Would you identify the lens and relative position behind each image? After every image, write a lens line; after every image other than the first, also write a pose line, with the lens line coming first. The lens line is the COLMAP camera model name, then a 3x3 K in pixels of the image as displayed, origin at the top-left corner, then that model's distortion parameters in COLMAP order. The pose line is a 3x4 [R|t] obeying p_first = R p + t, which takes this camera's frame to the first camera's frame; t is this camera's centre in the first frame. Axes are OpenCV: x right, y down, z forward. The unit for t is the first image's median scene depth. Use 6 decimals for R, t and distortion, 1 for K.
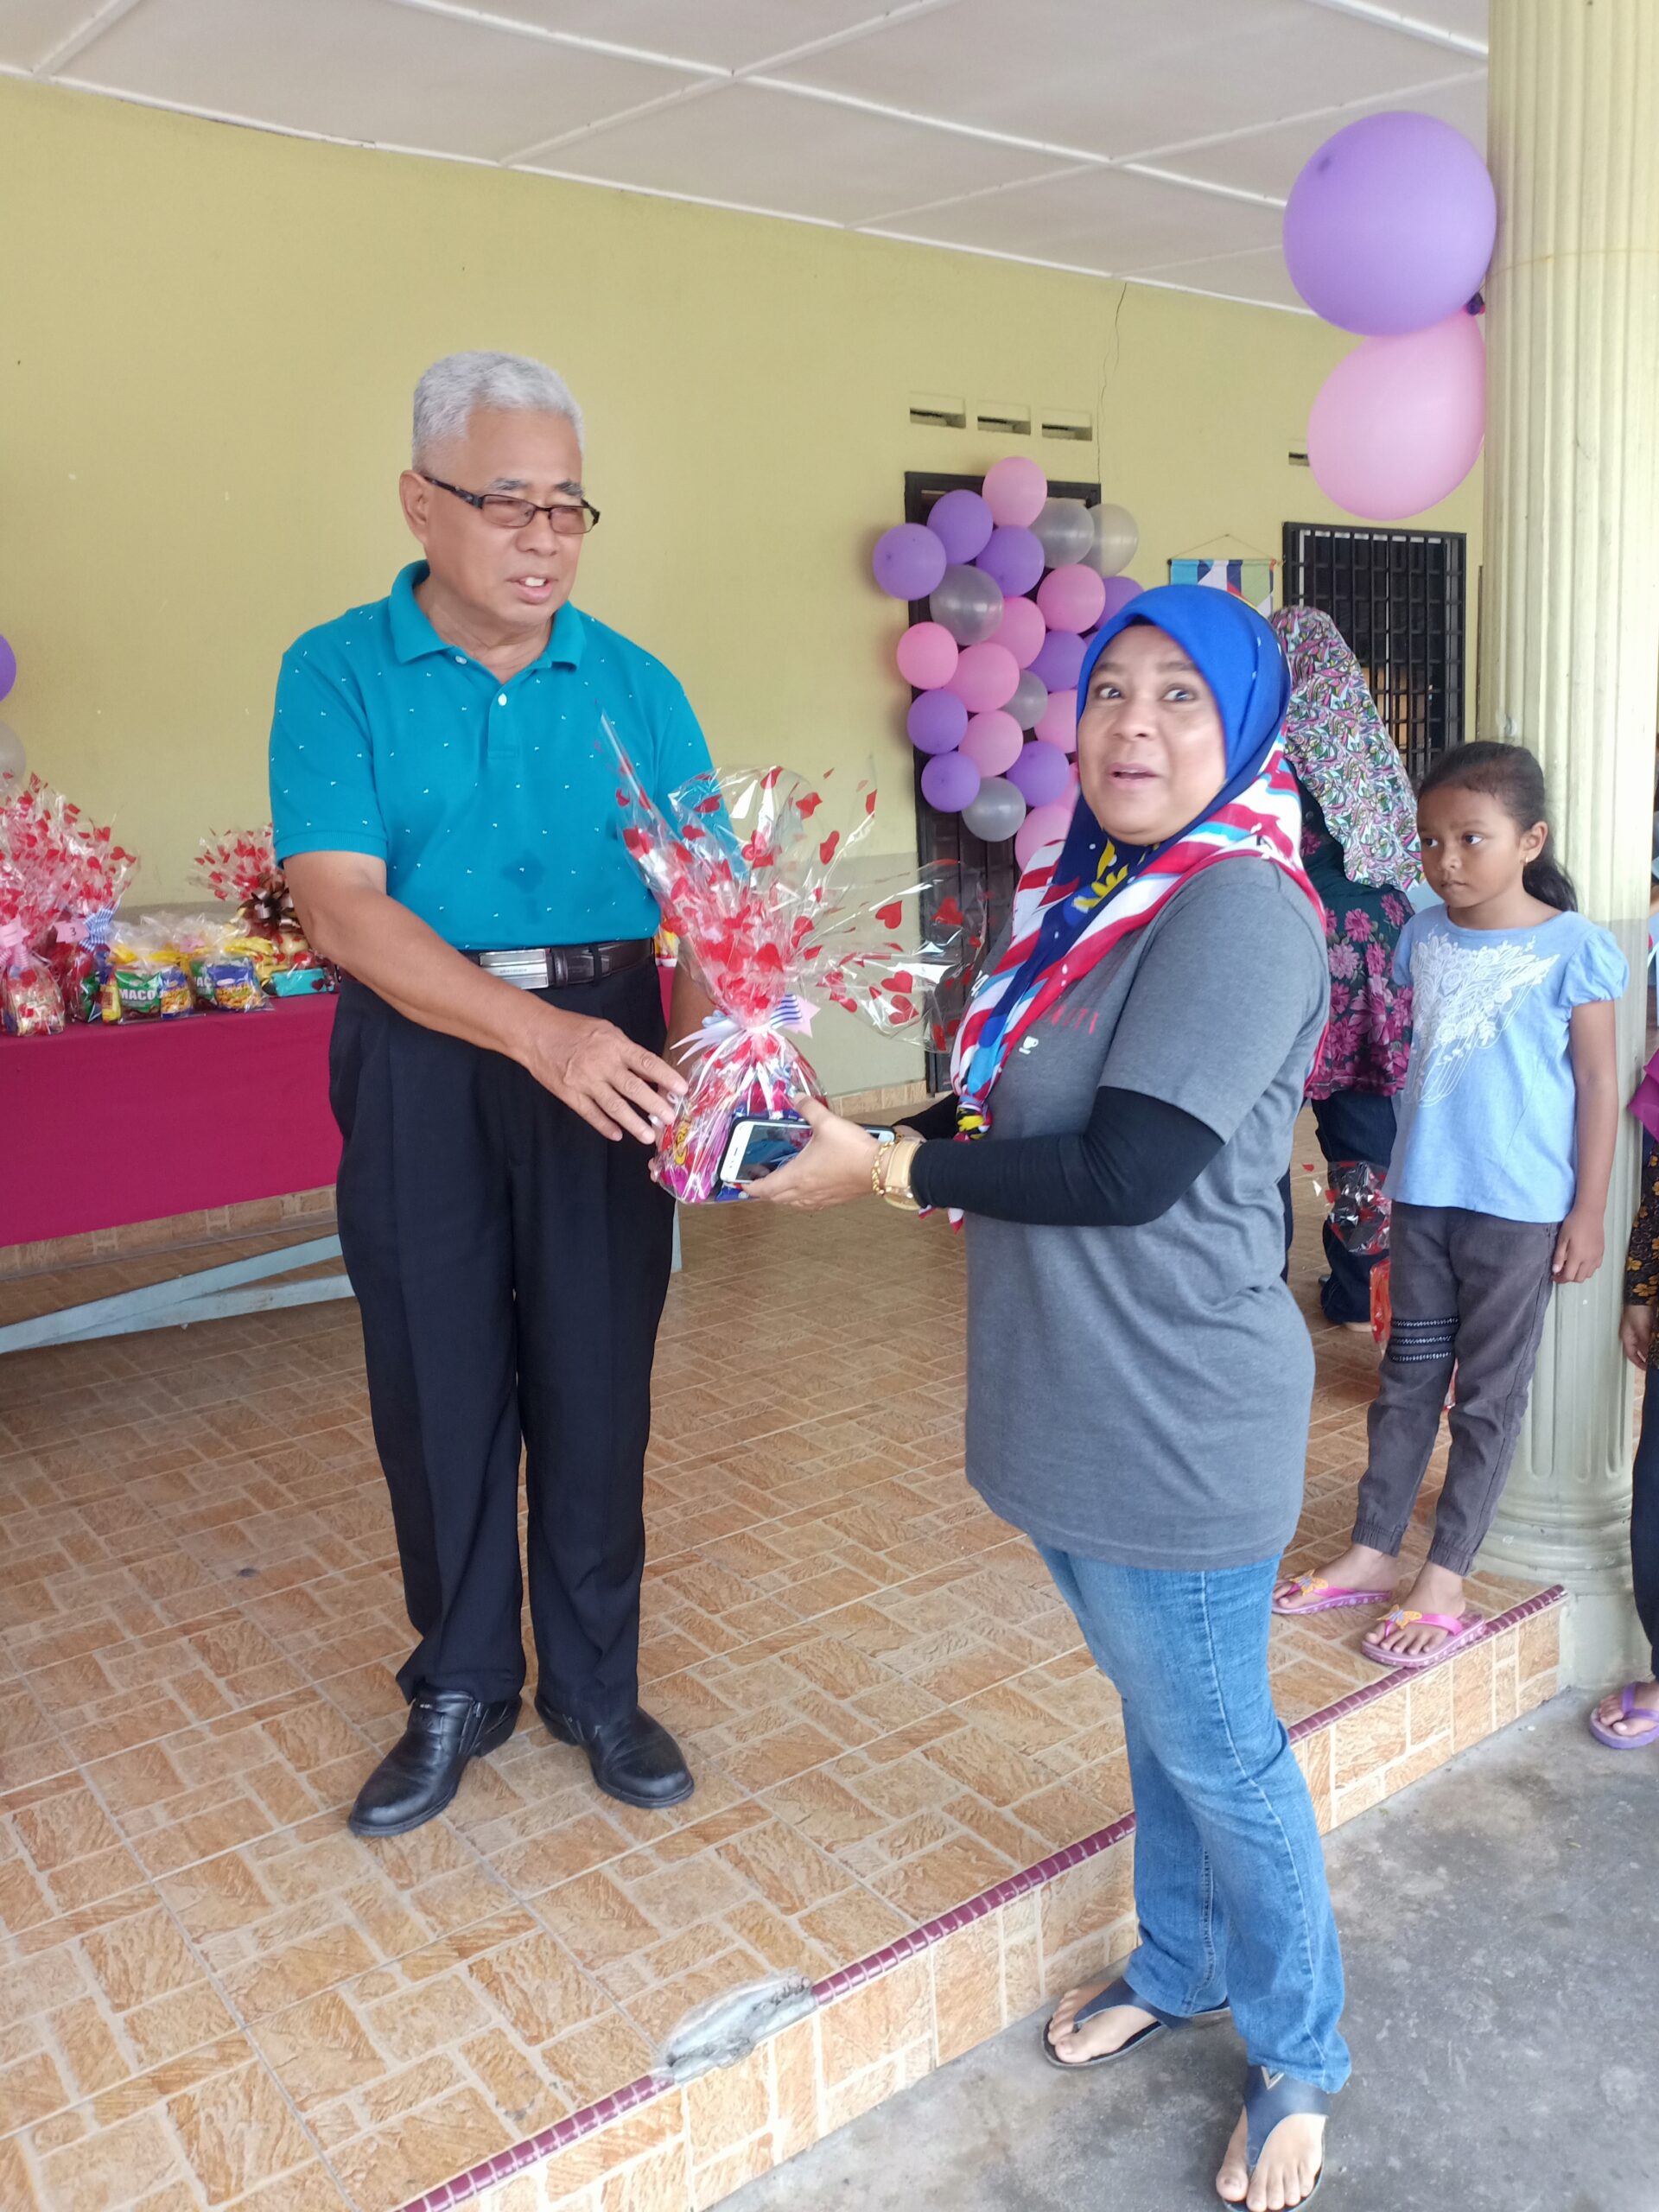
lens RADIAL K [[1709.2, 0, 793.9], [0, 1709.2, 1110.6], [0, 0, 1]] dist [0.049178, -0.079220]
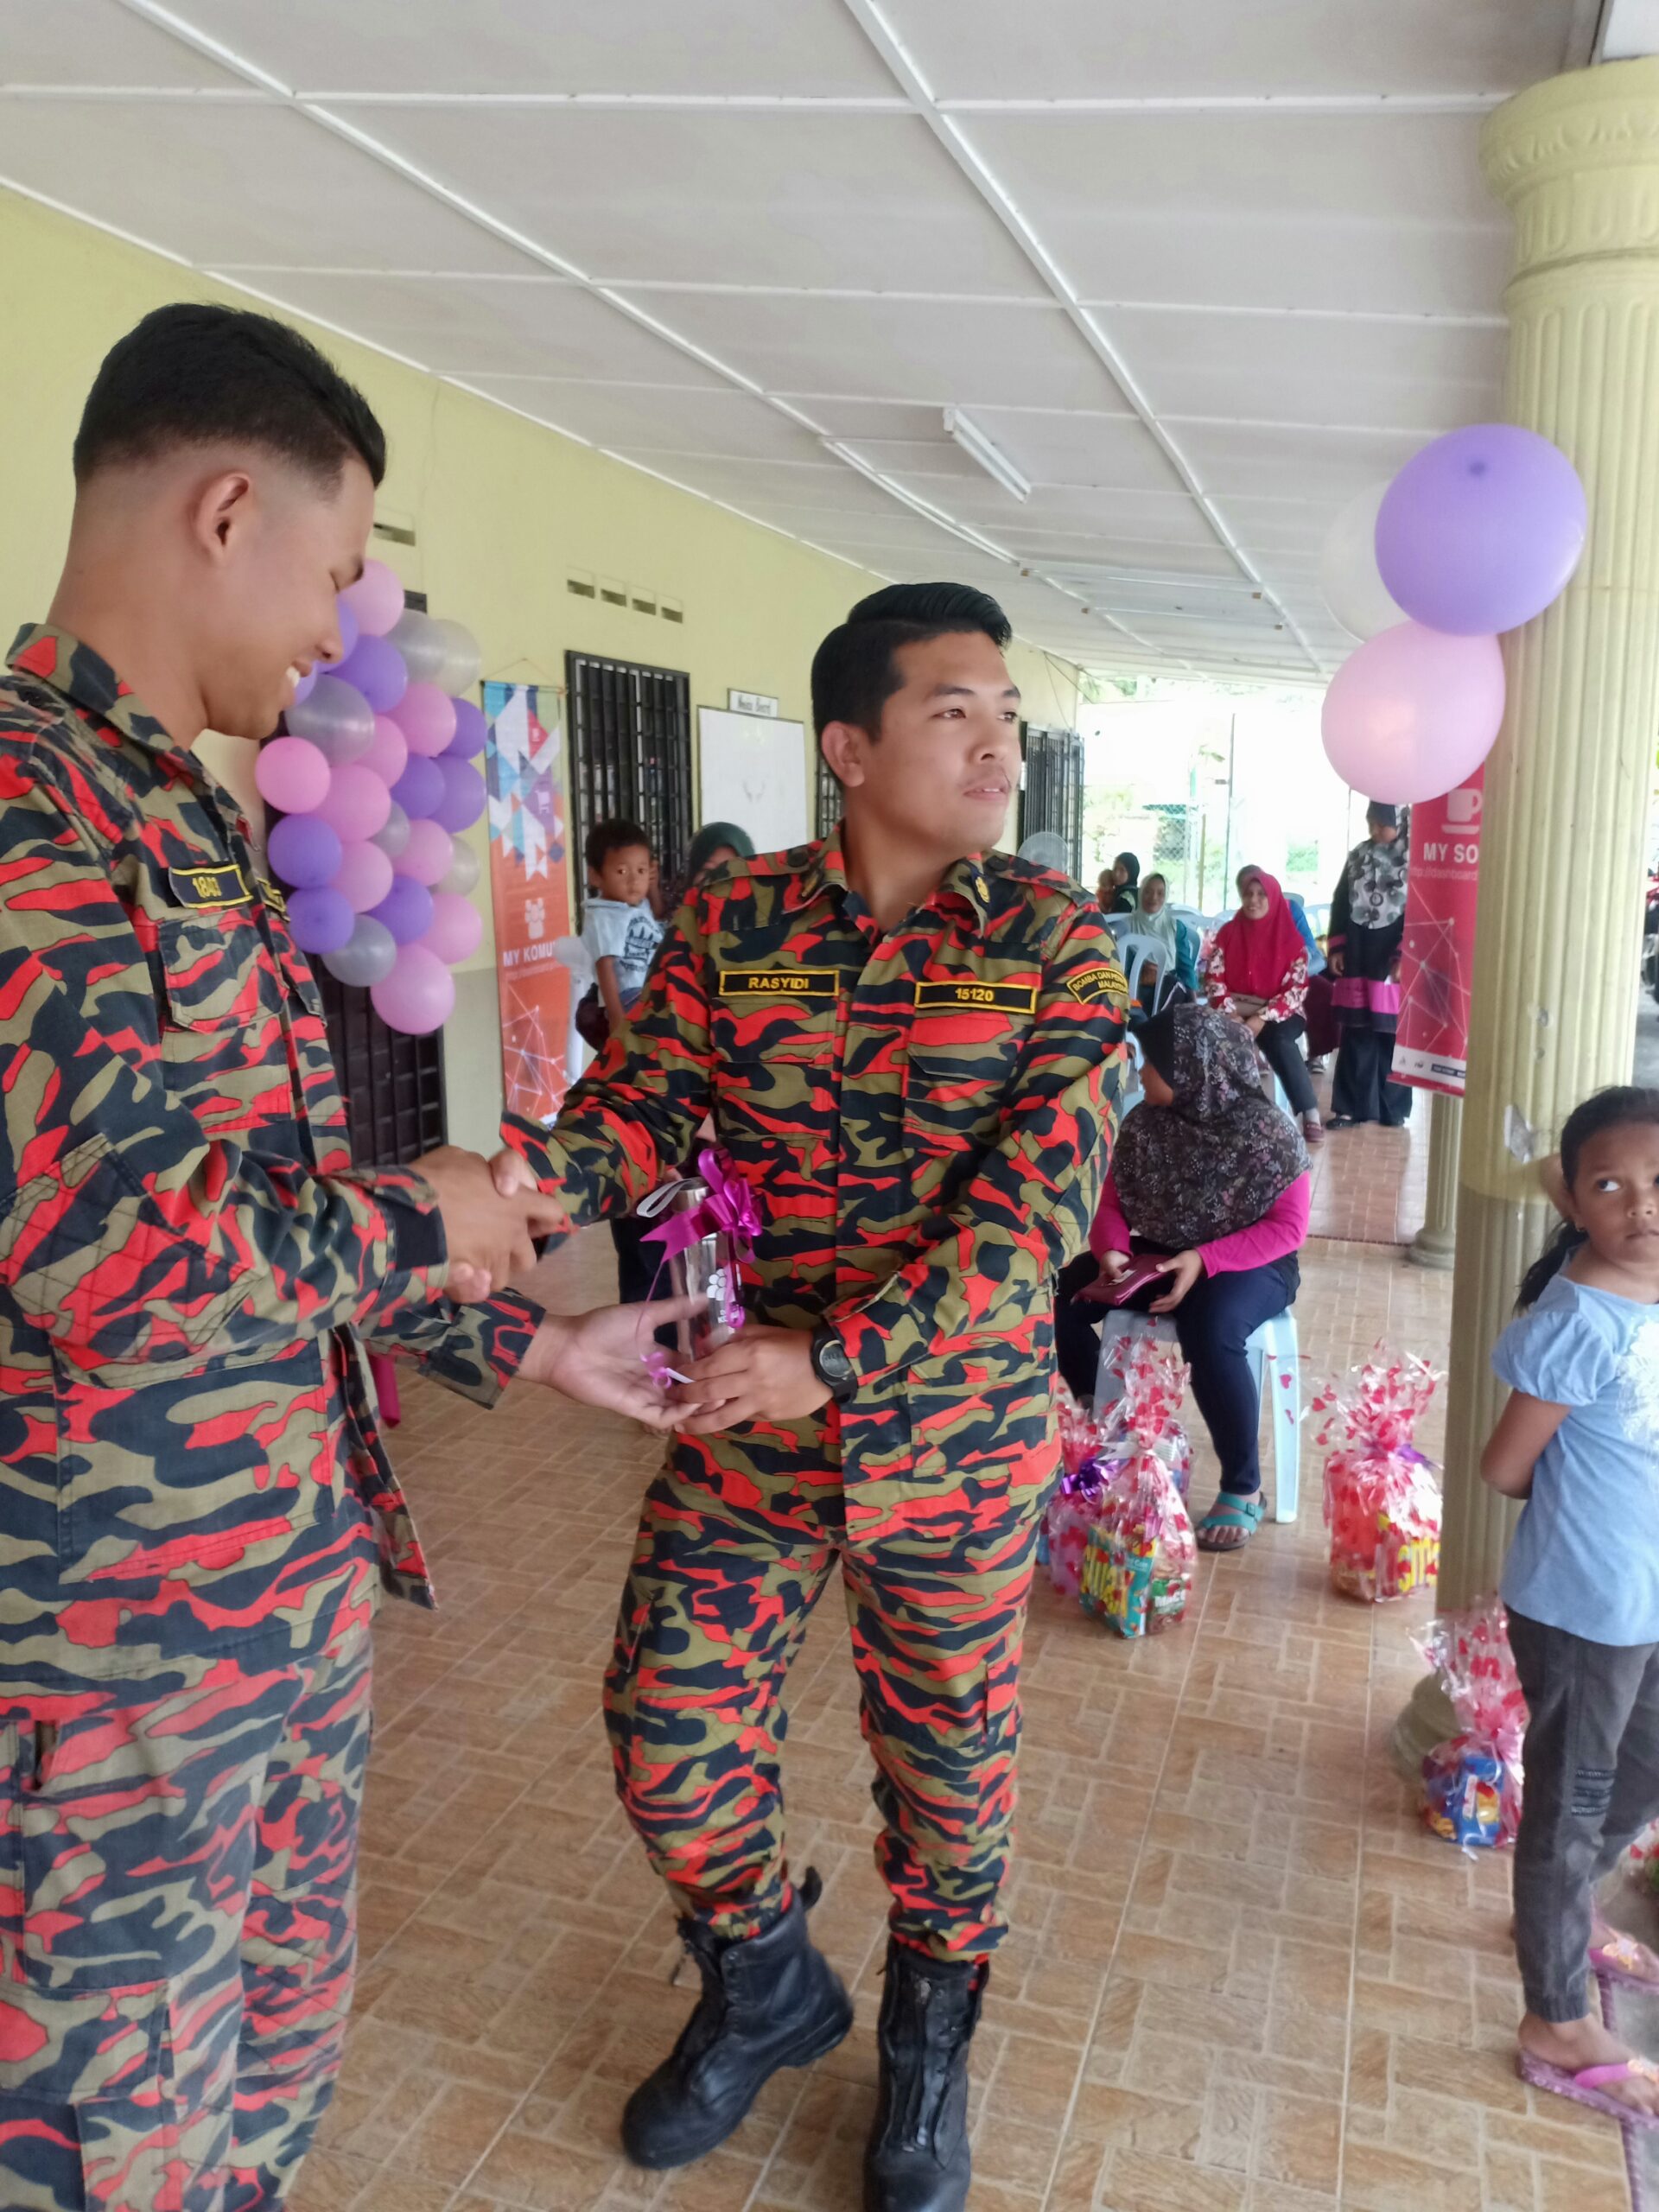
lens RADIAL K [[1709.2, 0, 729.2], [0, 1709.2, 1129.3], [0, 0, 1]] dist [0.049178, -0.079220]
pose [[0.829316, -0.052264, 0.556330, -0.722591], [0.061308, 0.998116, 0.002376, -0.234567], [-0.555406, 0.032137, 0.830958, 0.505568]]
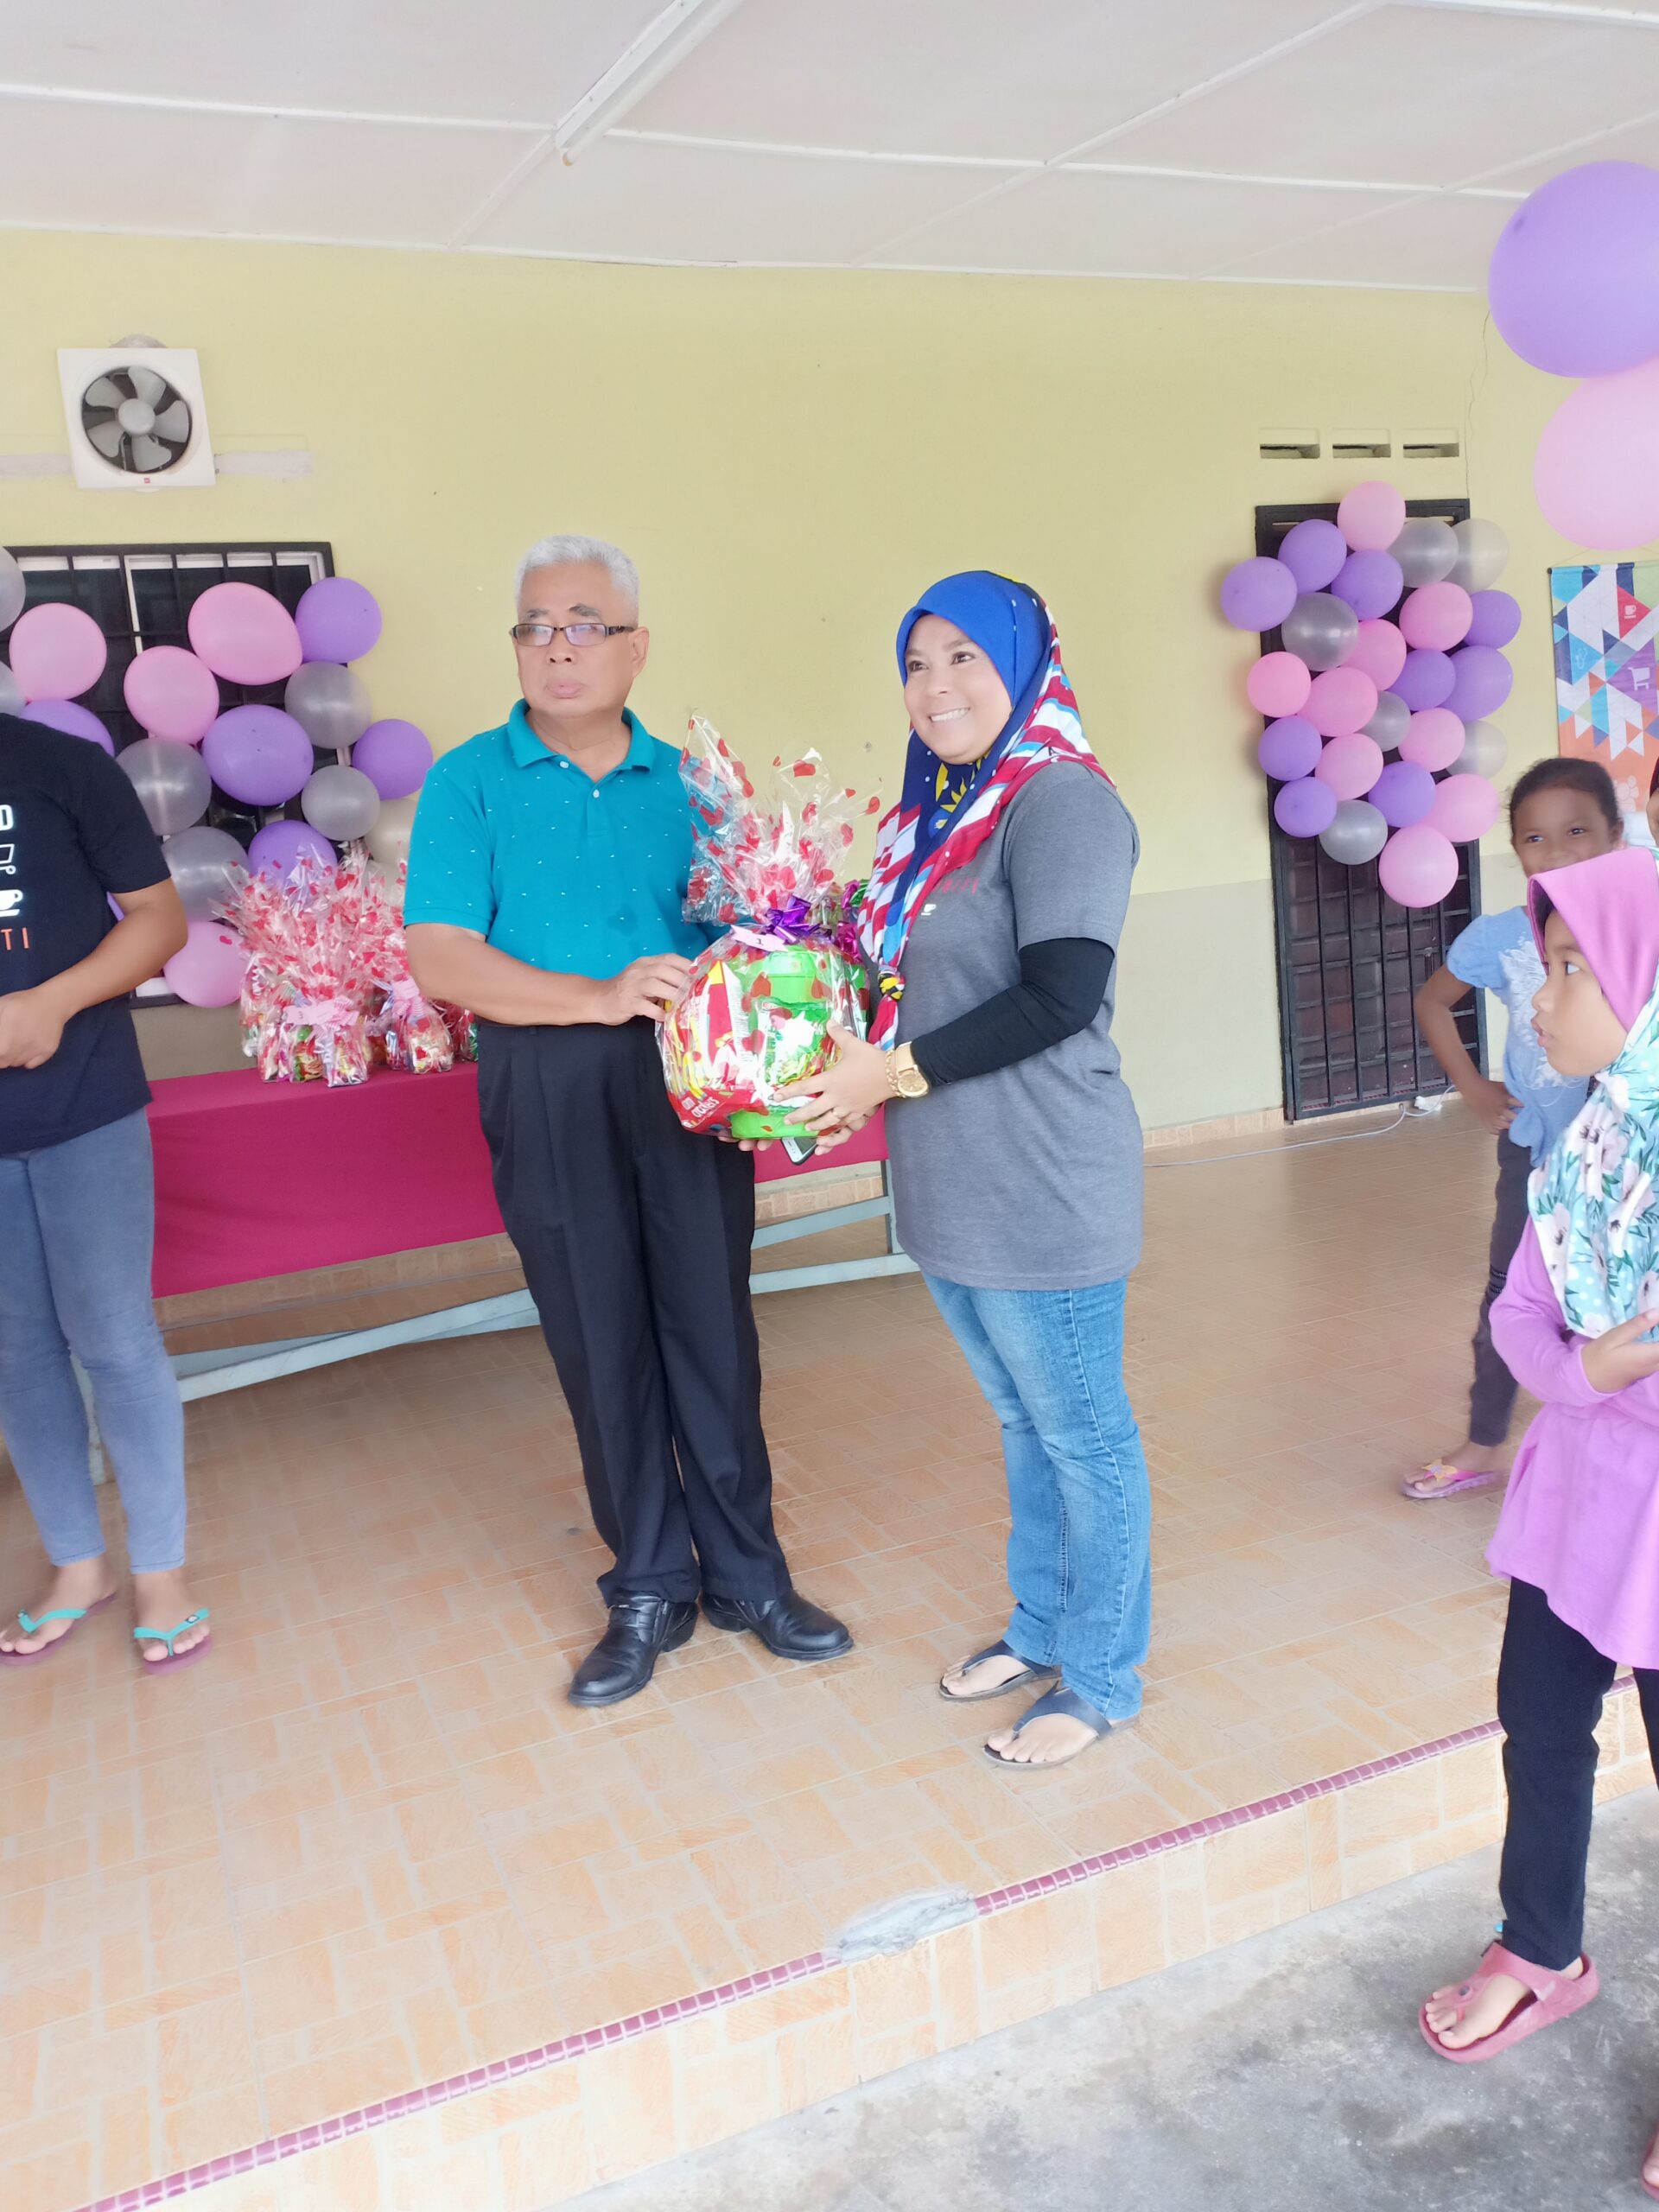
lens RADIAL K [[1709.2, 0, 812.6], [0, 1709.2, 1103.3], [0, 0, 1]] dist [0.049178, -0.079220]
pose [[0.970944, -0.006980, -0.239205, 0.162016], [0.001668, 0.999748, -0.022402, 0.007808], [0.239301, 0.021352, 0.970711, -0.124402]]
